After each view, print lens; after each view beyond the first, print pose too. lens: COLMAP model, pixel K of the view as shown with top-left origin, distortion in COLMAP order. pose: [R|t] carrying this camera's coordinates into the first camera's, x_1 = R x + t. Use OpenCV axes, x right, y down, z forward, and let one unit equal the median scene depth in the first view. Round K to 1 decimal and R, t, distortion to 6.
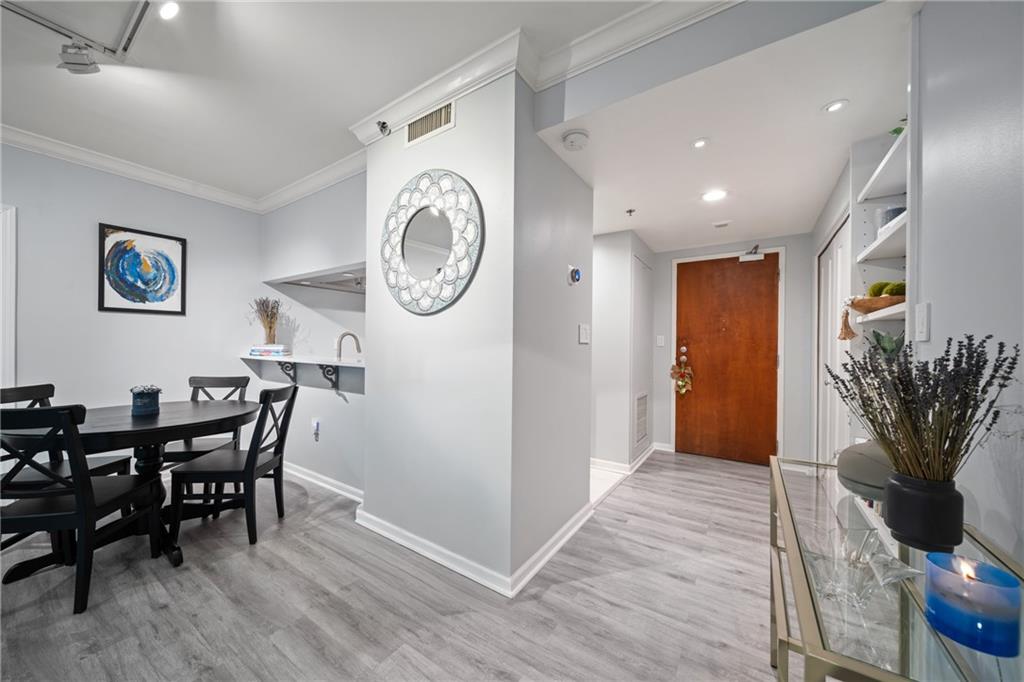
lens RADIAL K [[361.8, 0, 507.5], [0, 361.8, 347.0], [0, 0, 1]] dist [0.000676, -0.000117]
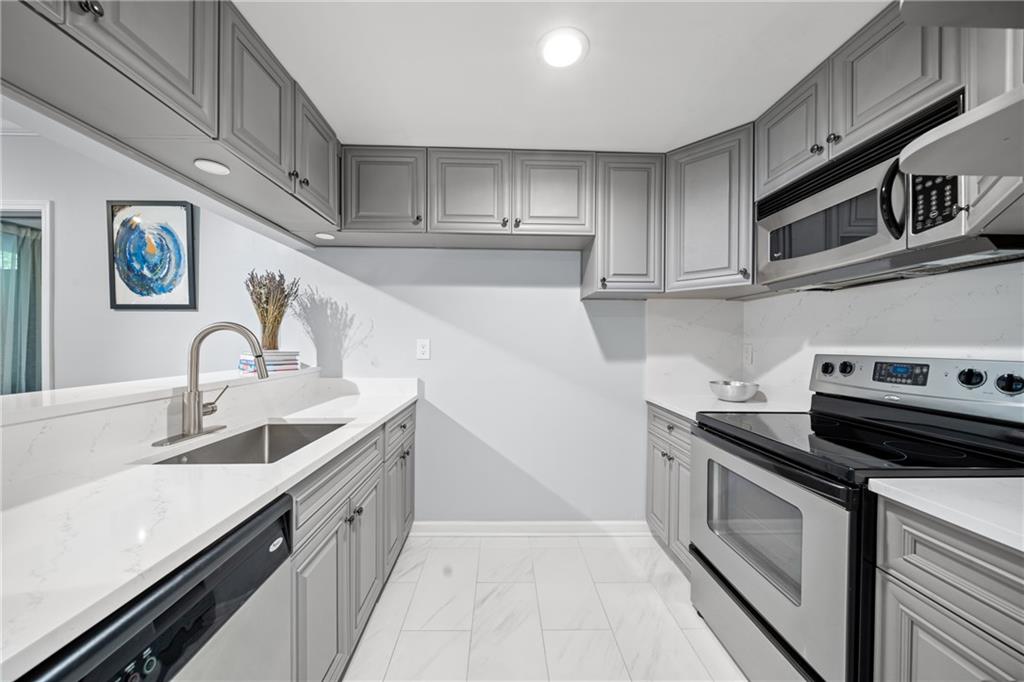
lens RADIAL K [[355.4, 0, 509.7], [0, 355.4, 344.0], [0, 0, 1]] dist [0.000819, -0.001621]
pose [[0.583694, -0.001340, -0.811973, 0.040054], [-0.006031, 0.999964, -0.005986, -0.021652], [0.811951, 0.008391, 0.583665, 1.205652]]
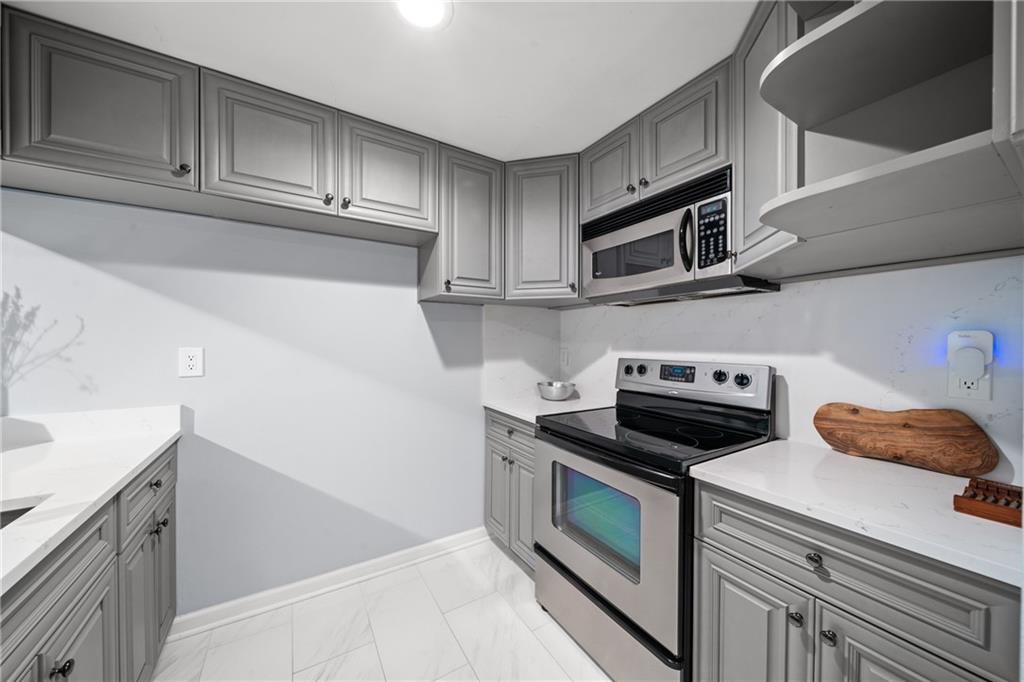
lens RADIAL K [[355.4, 0, 509.7], [0, 355.4, 344.0], [0, 0, 1]] dist [0.000819, -0.001621]
pose [[0.911394, -0.003427, -0.411520, -0.047576], [0.002442, 0.999993, -0.002921, -0.038157], [0.411527, 0.001658, 0.911396, 1.217613]]
